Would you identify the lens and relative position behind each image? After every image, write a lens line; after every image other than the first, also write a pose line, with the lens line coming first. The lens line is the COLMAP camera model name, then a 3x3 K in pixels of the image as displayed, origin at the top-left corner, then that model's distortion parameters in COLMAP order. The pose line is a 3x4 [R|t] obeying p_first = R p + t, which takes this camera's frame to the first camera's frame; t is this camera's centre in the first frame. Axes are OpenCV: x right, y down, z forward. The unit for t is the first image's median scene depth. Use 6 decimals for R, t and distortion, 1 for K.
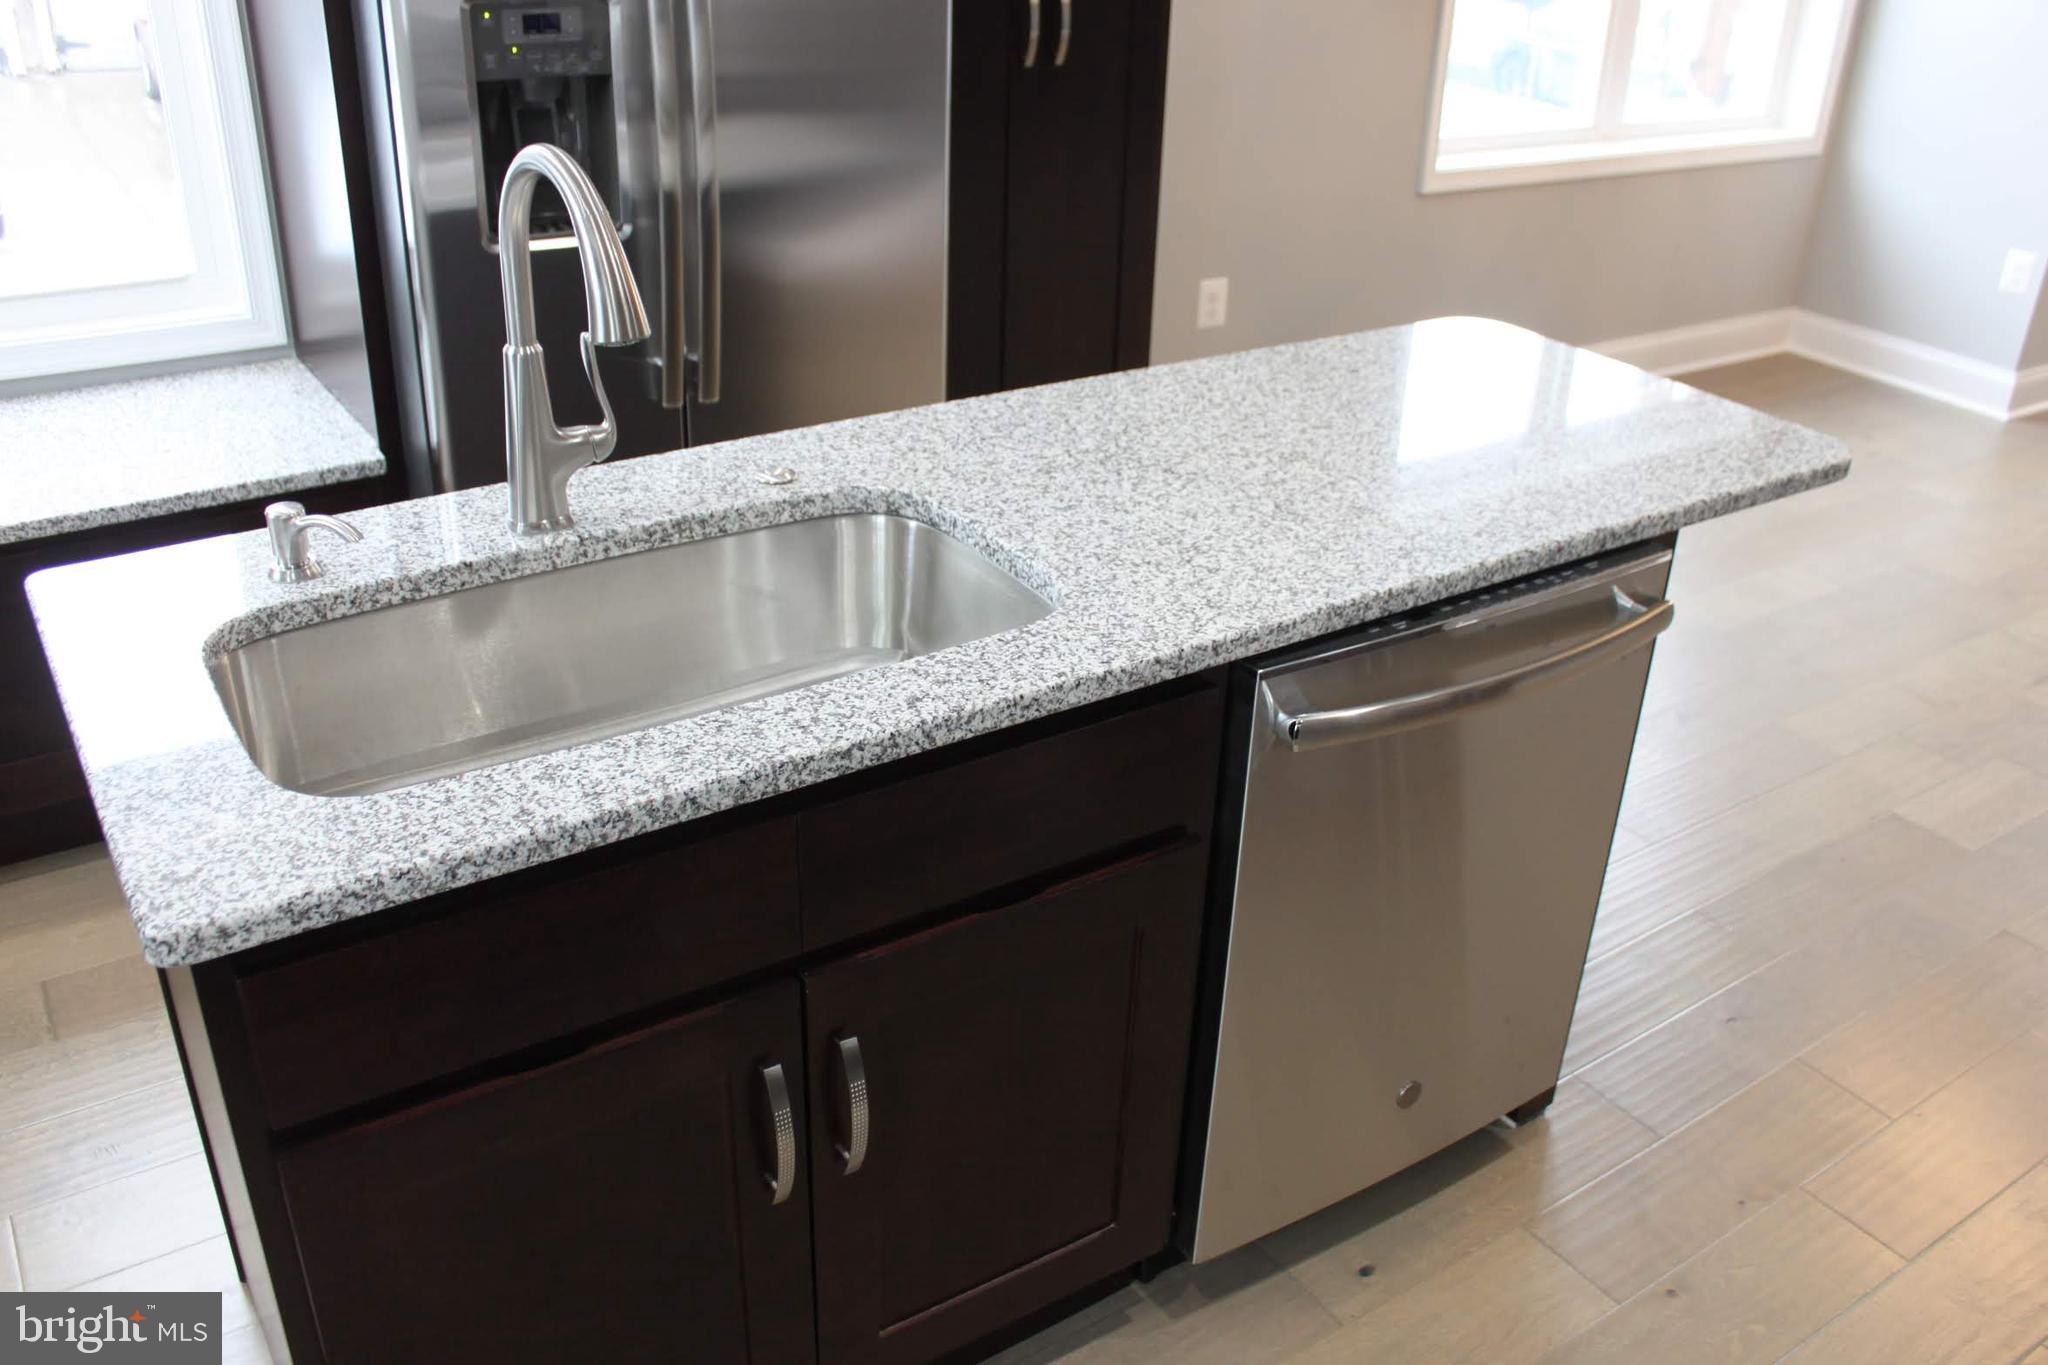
lens RADIAL K [[1726.2, 0, 1023.5], [0, 1726.2, 685.1], [0, 0, 1]] dist [-0.160153, 0.143020]
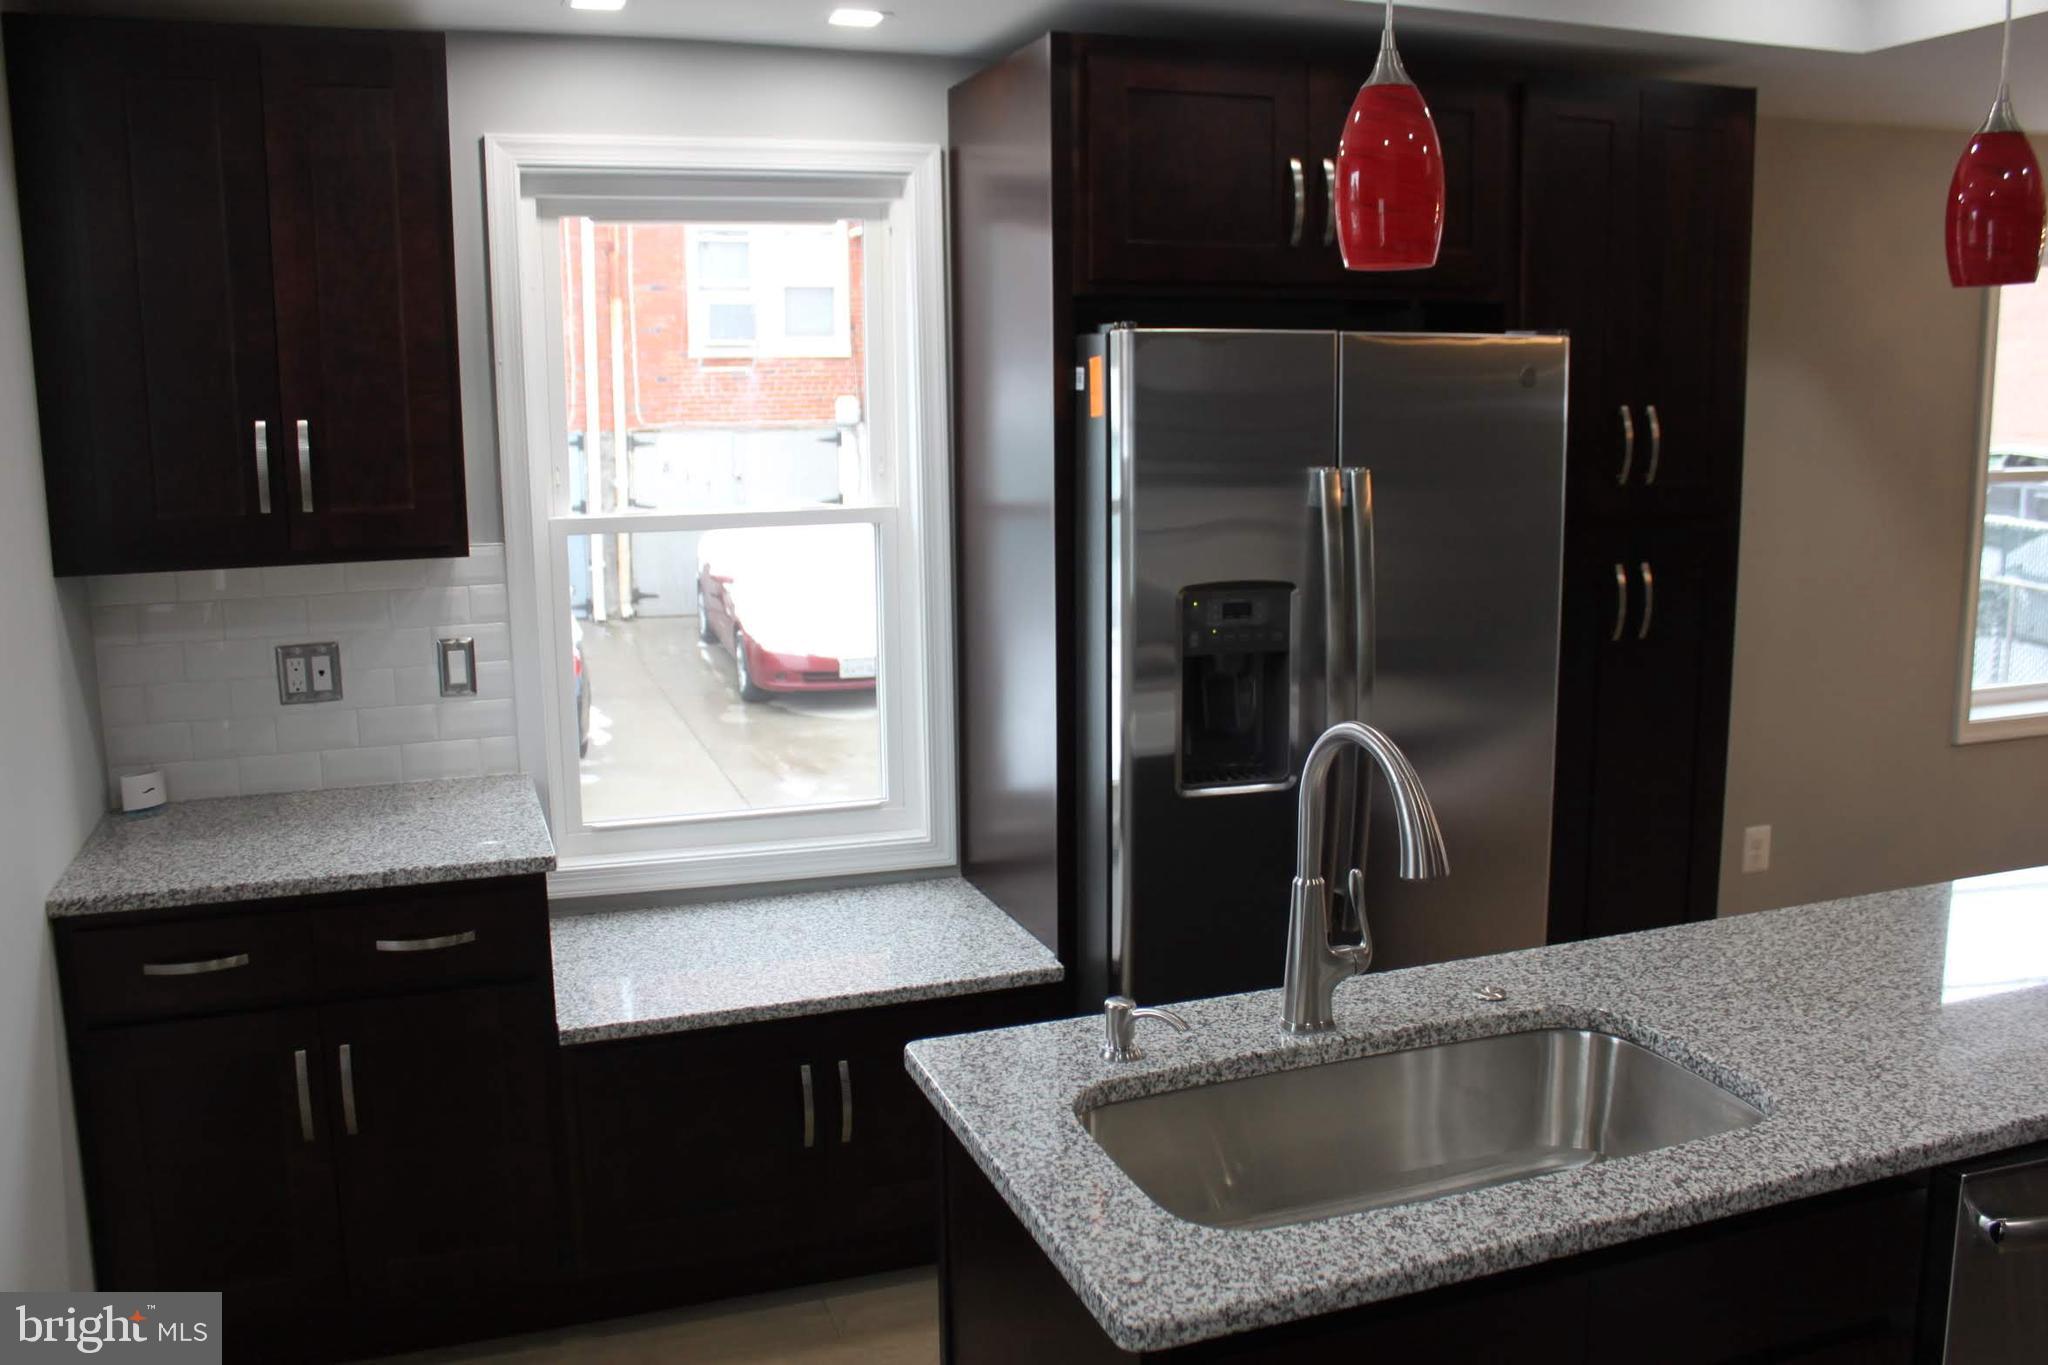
lens RADIAL K [[1726.2, 0, 1041.9], [0, 1726.2, 686.3], [0, 0, 1]] dist [-0.160153, 0.143020]
pose [[0.971374, -0.000965, -0.237553, -0.177224], [-0.071045, 0.953045, -0.294378, 0.044955], [0.226682, 0.302828, 0.925695, -0.226427]]
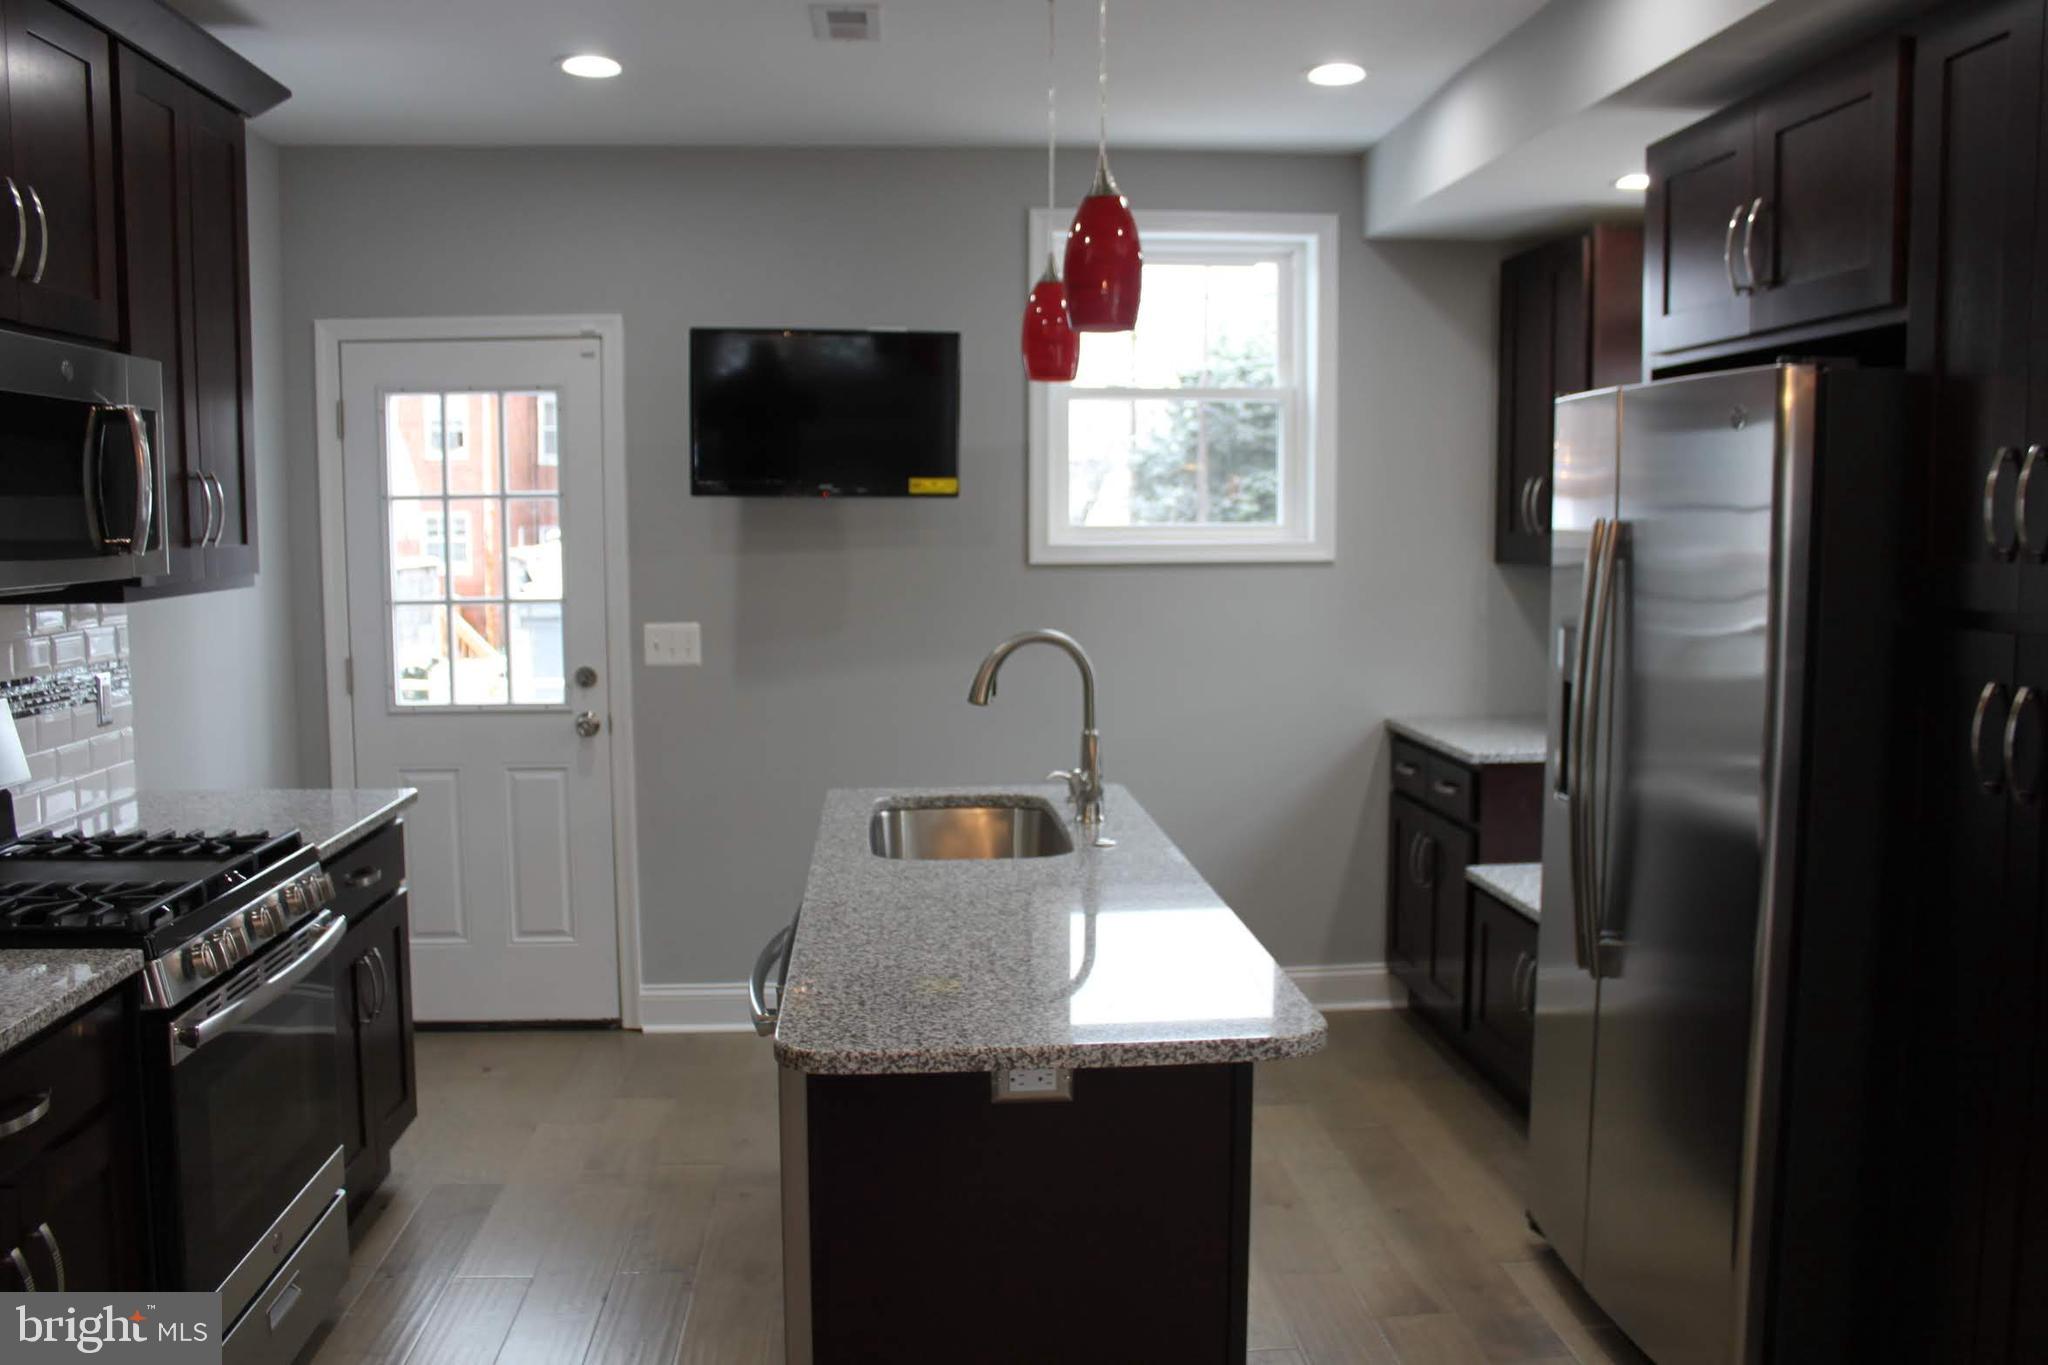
lens RADIAL K [[1726.2, 0, 1021.2], [0, 1726.2, 669.0], [0, 0, 1]] dist [-0.160153, 0.143020]
pose [[-0.491543, 0.046987, -0.869585, 1.531597], [-0.411265, 0.867653, 0.279356, -0.790366], [0.767624, 0.494945, -0.407164, 1.680565]]
